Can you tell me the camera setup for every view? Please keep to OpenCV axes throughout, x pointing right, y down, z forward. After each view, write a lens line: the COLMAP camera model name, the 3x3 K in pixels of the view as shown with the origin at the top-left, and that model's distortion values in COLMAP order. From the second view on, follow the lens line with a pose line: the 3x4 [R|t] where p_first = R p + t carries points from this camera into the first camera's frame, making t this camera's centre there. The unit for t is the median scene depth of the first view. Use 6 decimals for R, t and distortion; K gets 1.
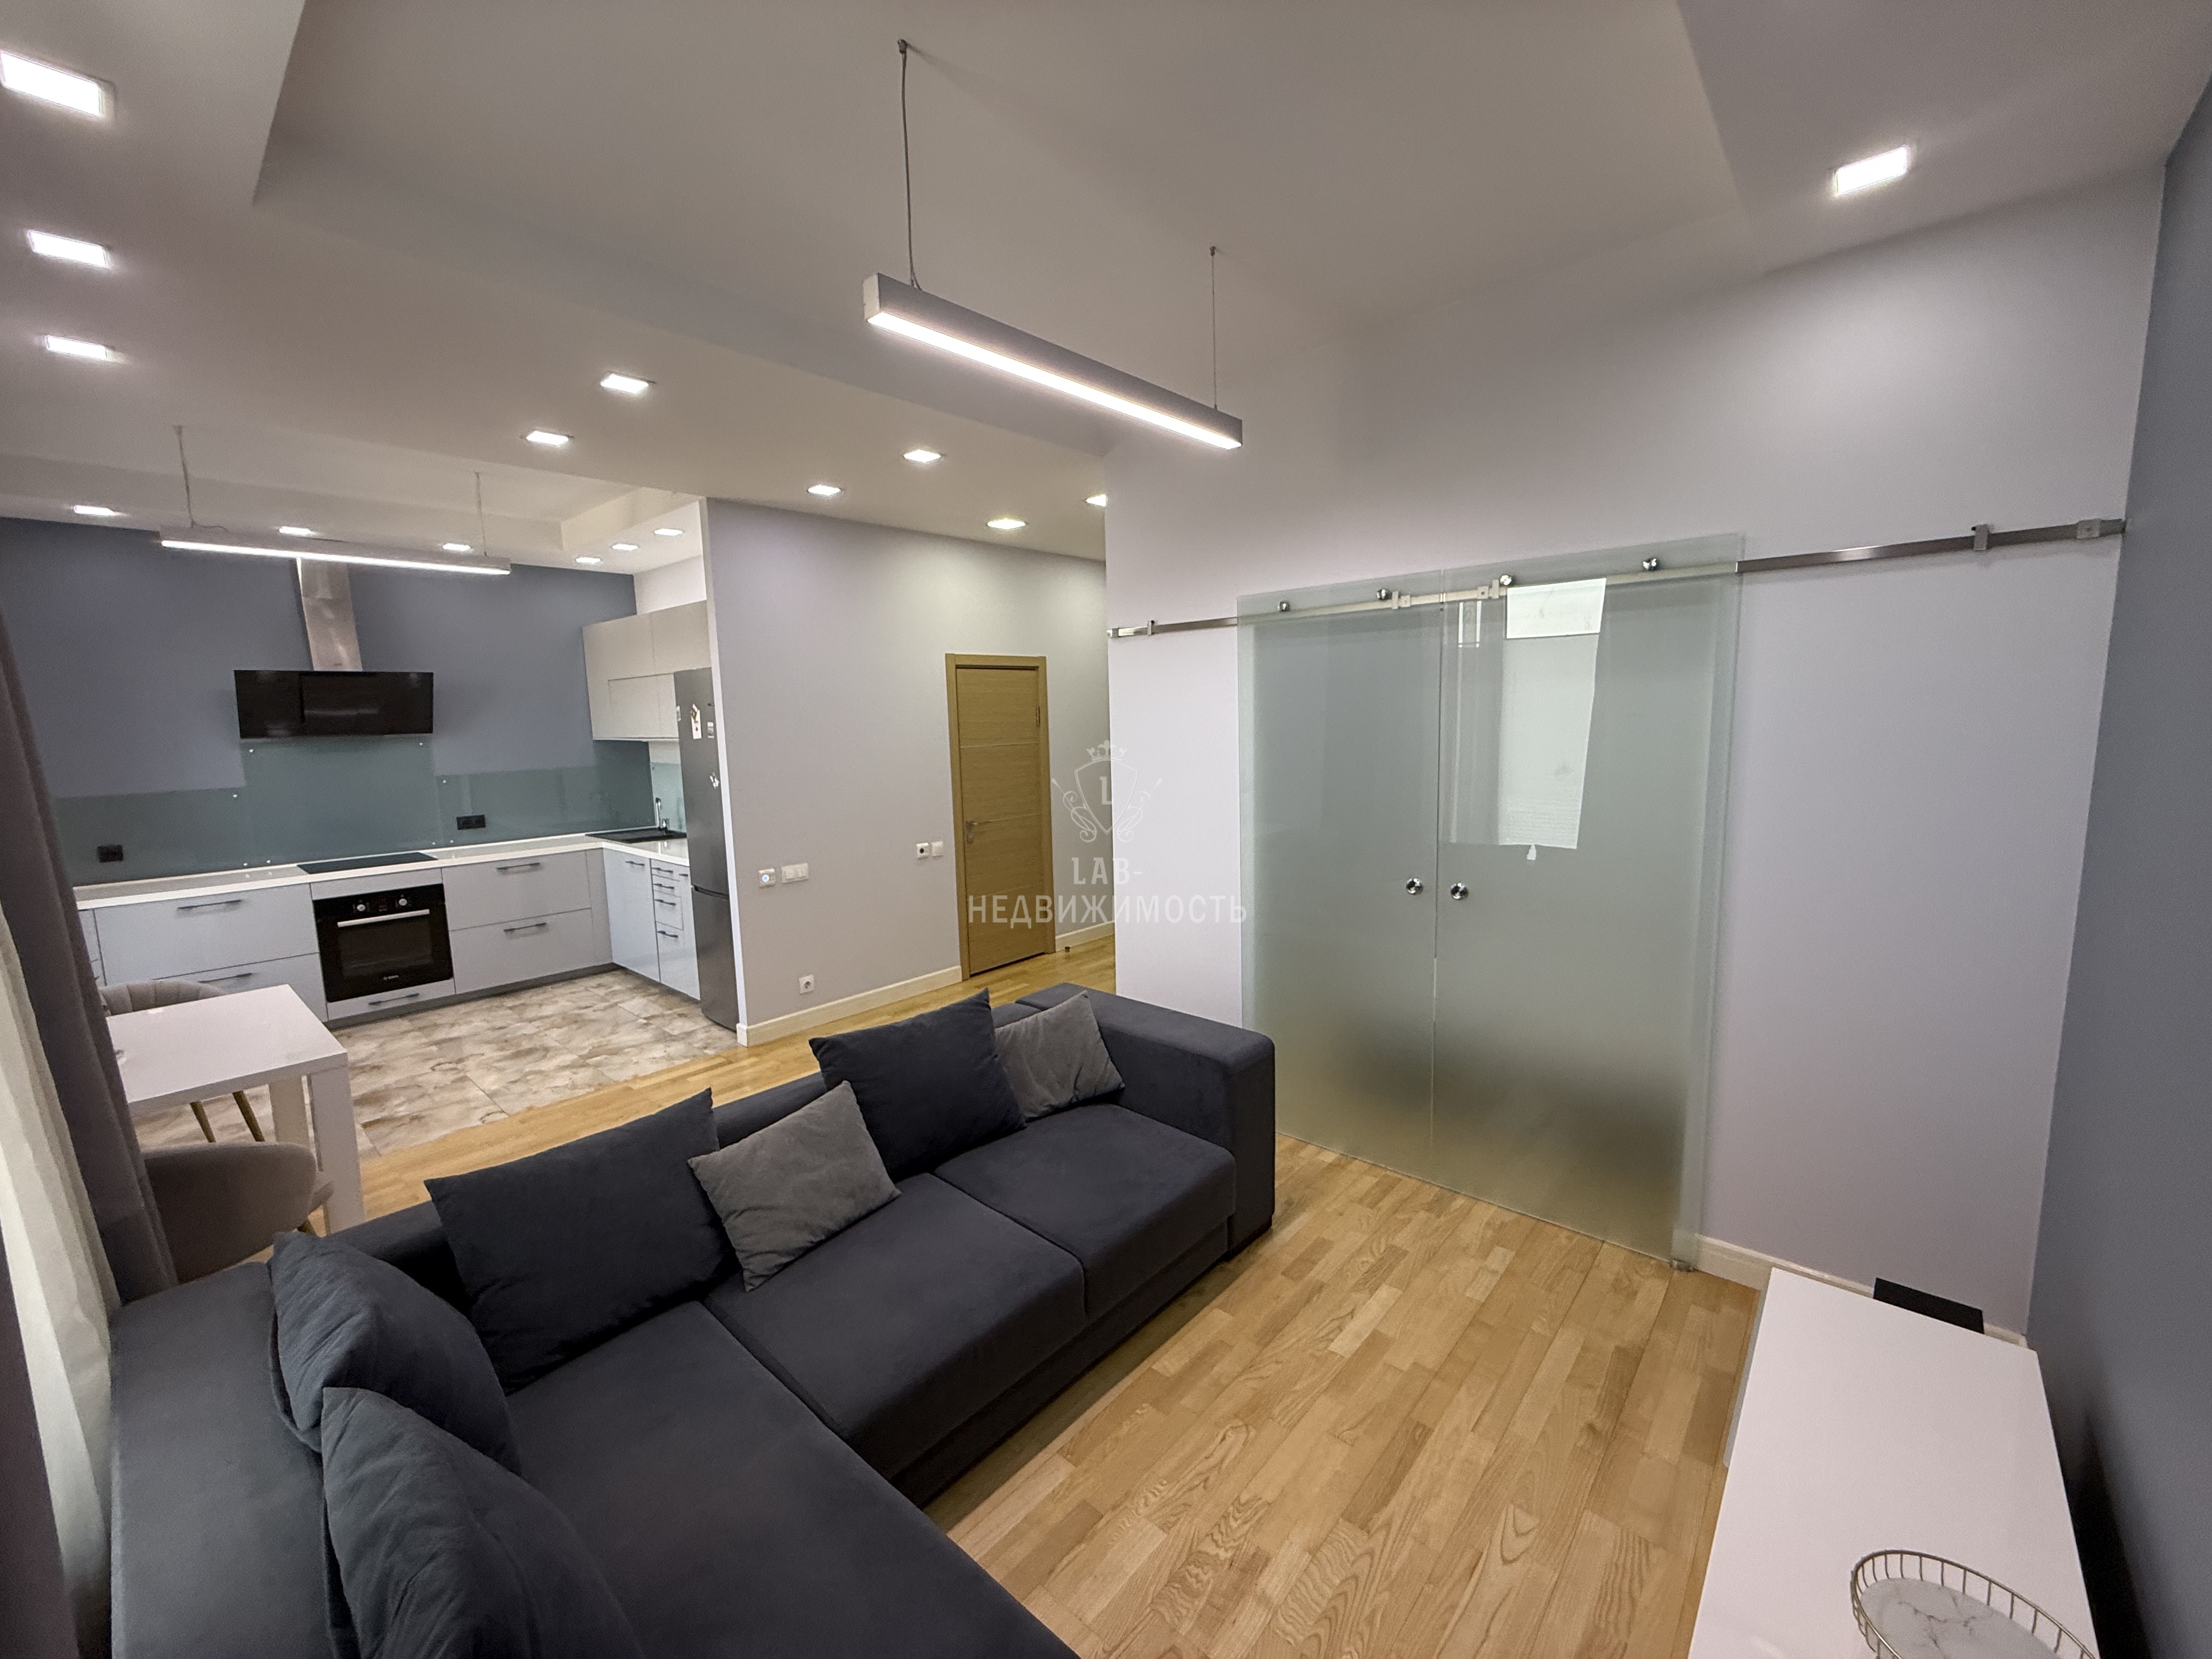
lens RADIAL K [[888.3, 0, 1106.0], [0, 888.3, 829.5], [0, 0, 1]] dist [-0.001589, -0.000193]
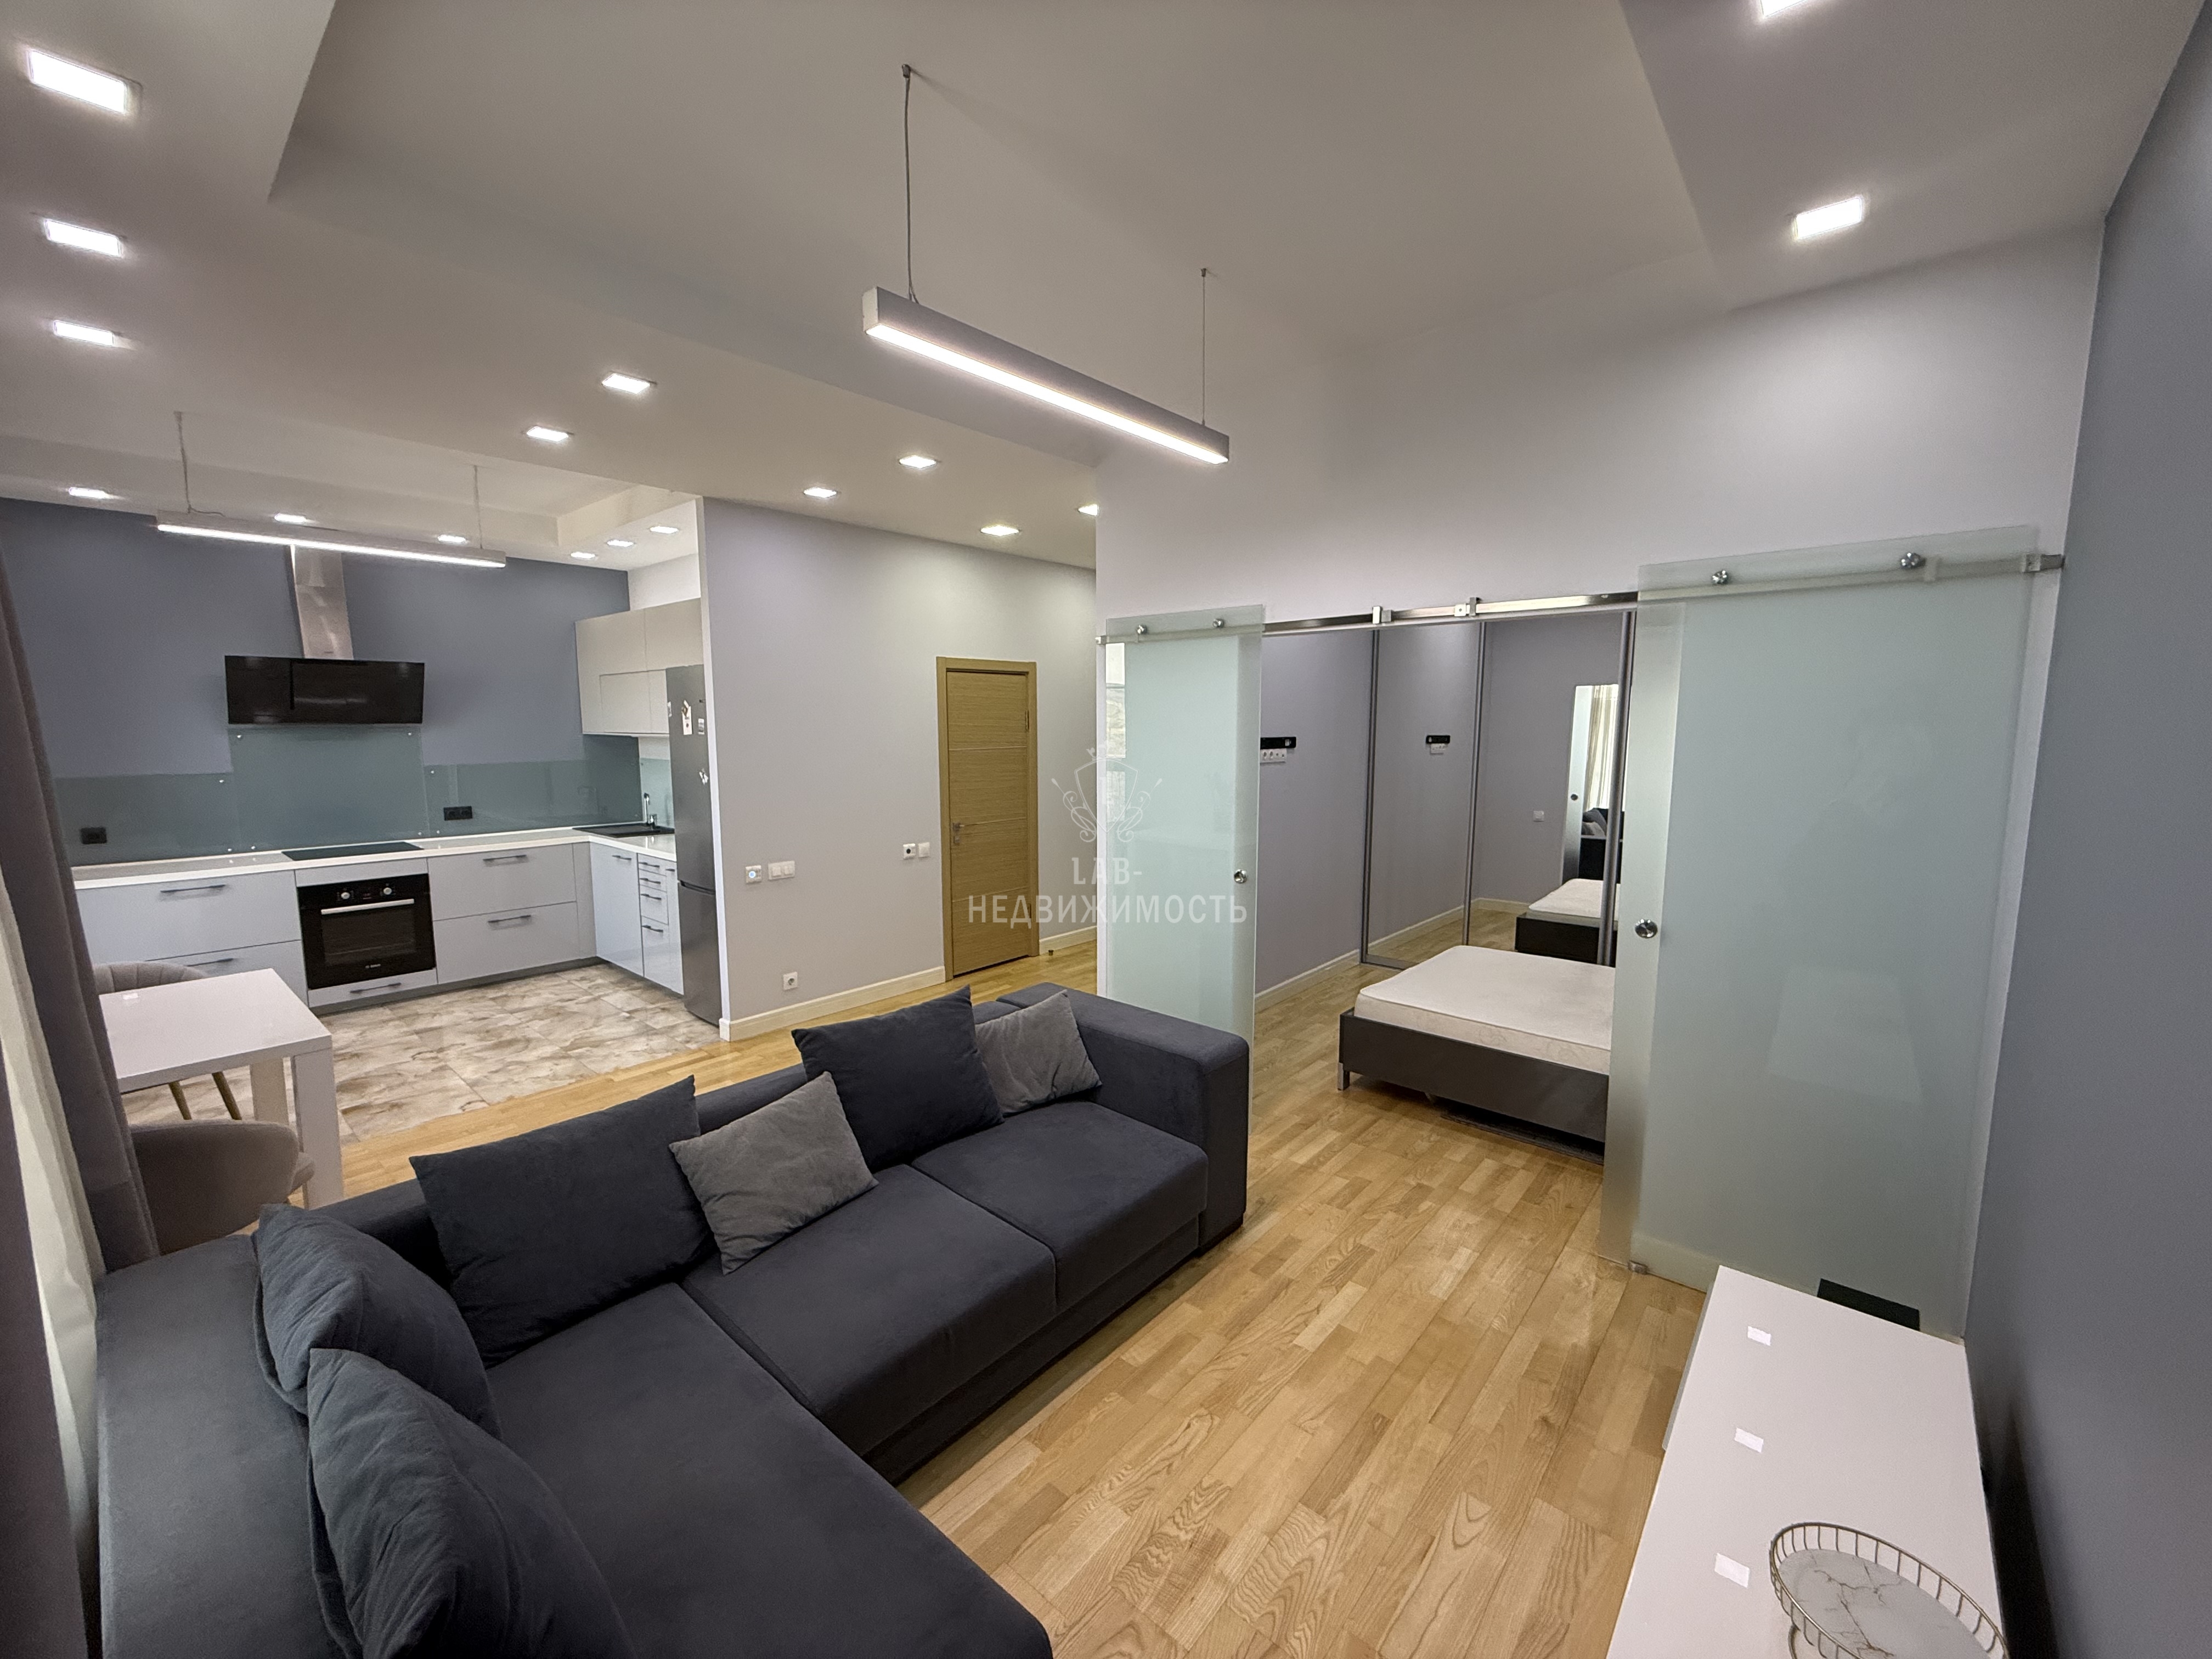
lens RADIAL K [[888.3, 0, 1106.0], [0, 888.3, 829.5], [0, 0, 1]] dist [-0.001589, -0.000193]
pose [[0.999671, 0.022330, 0.012596, 0.007862], [-0.022214, 0.999710, -0.009253, 0.007870], [-0.012798, 0.008970, 0.999878, -0.024750]]
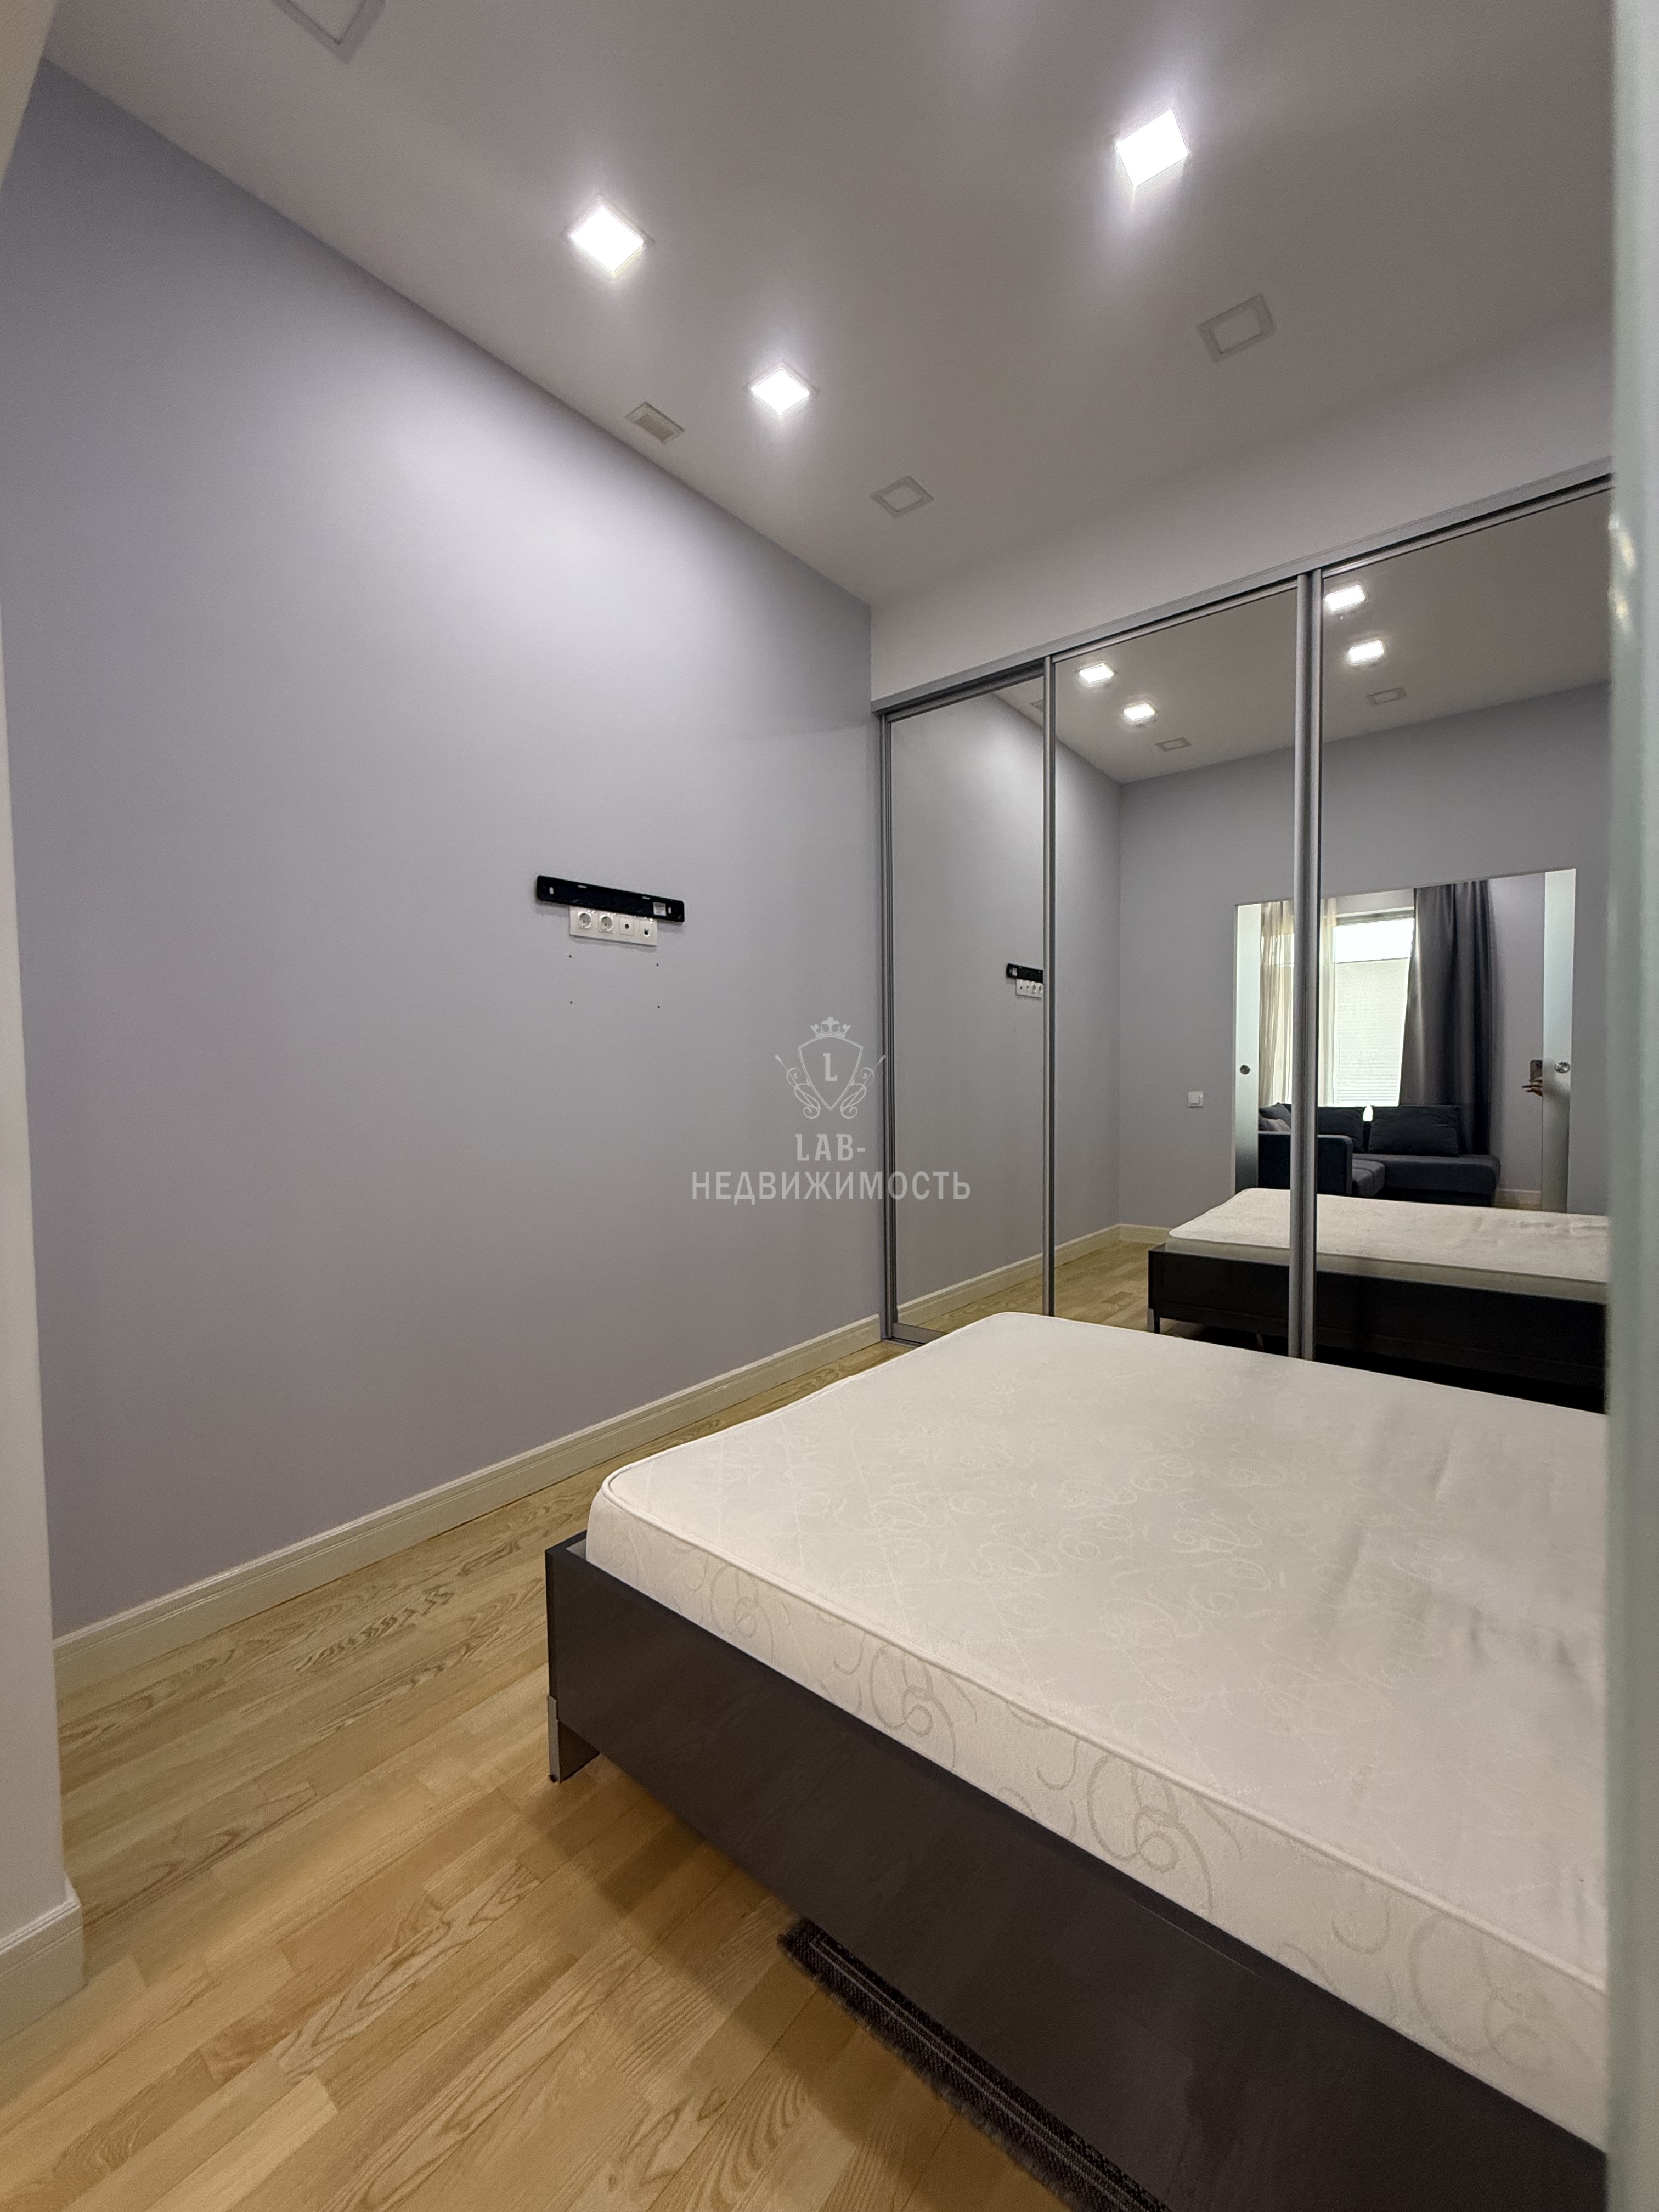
lens RADIAL K [[888.3, 0, 829.5], [0, 888.3, 1106.0], [0, 0, 1]] dist [-0.001589, -0.000193]
pose [[0.998947, 0.009204, 0.044942, 0.531942], [-0.005498, 0.996625, -0.081911, 0.080735], [-0.045544, 0.081577, 0.995626, 0.882561]]
